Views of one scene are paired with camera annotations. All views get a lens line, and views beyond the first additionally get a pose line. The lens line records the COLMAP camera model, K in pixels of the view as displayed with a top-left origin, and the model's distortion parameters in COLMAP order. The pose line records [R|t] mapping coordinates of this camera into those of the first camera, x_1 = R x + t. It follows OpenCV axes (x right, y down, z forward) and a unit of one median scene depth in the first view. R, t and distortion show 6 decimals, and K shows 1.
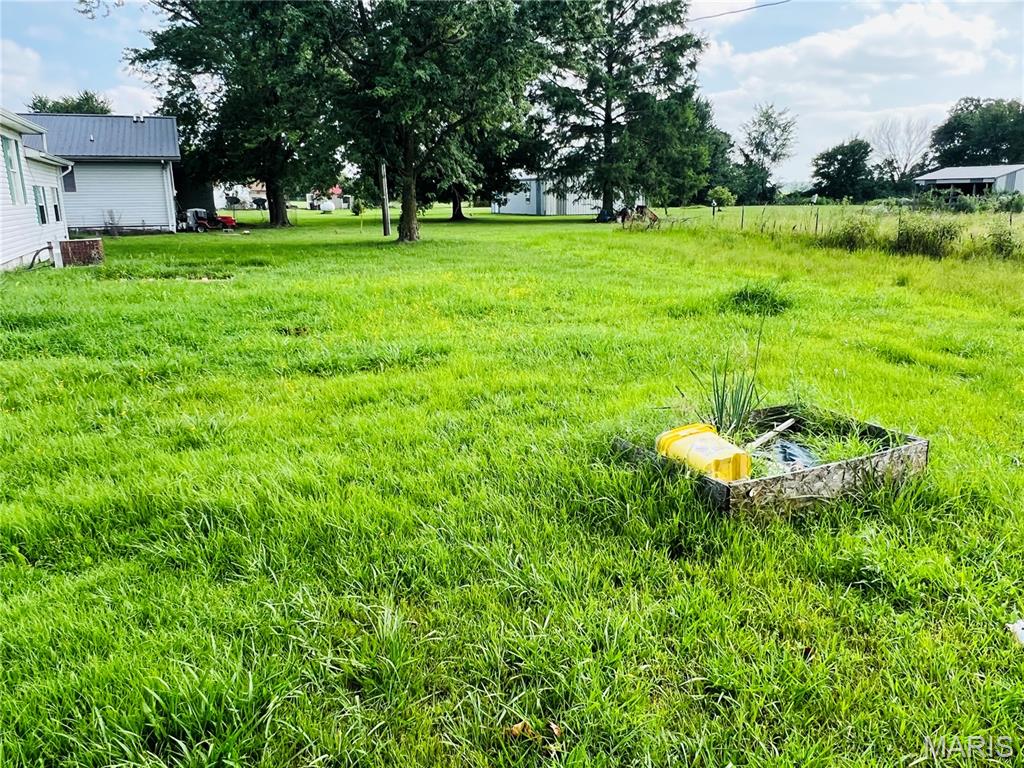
lens RADIAL K [[747.3, 0, 512.4], [0, 747.3, 384.3], [0, 0, 1]] dist [-0.002468, -0.000614]
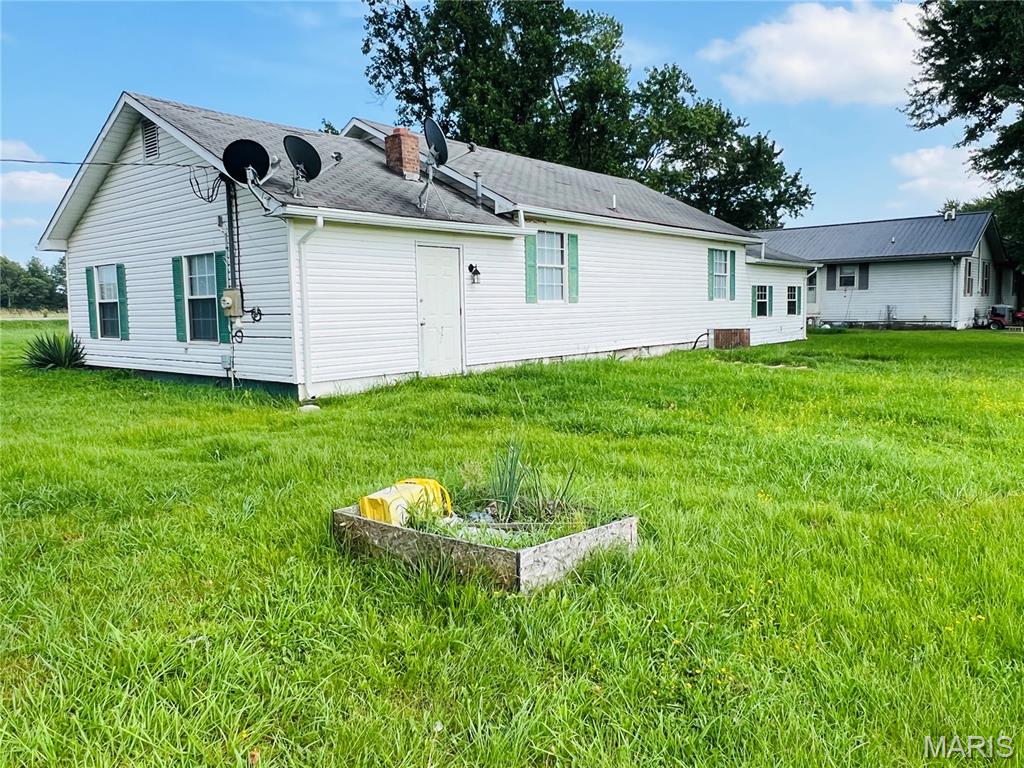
lens RADIAL K [[747.3, 0, 512.2], [0, 747.3, 383.1], [0, 0, 1]] dist [-0.002468, -0.000614]
pose [[0.435164, 0.096107, -0.895207, 0.177613], [-0.208661, 0.977982, 0.003563, -0.017854], [0.875838, 0.185244, 0.445636, 0.078733]]
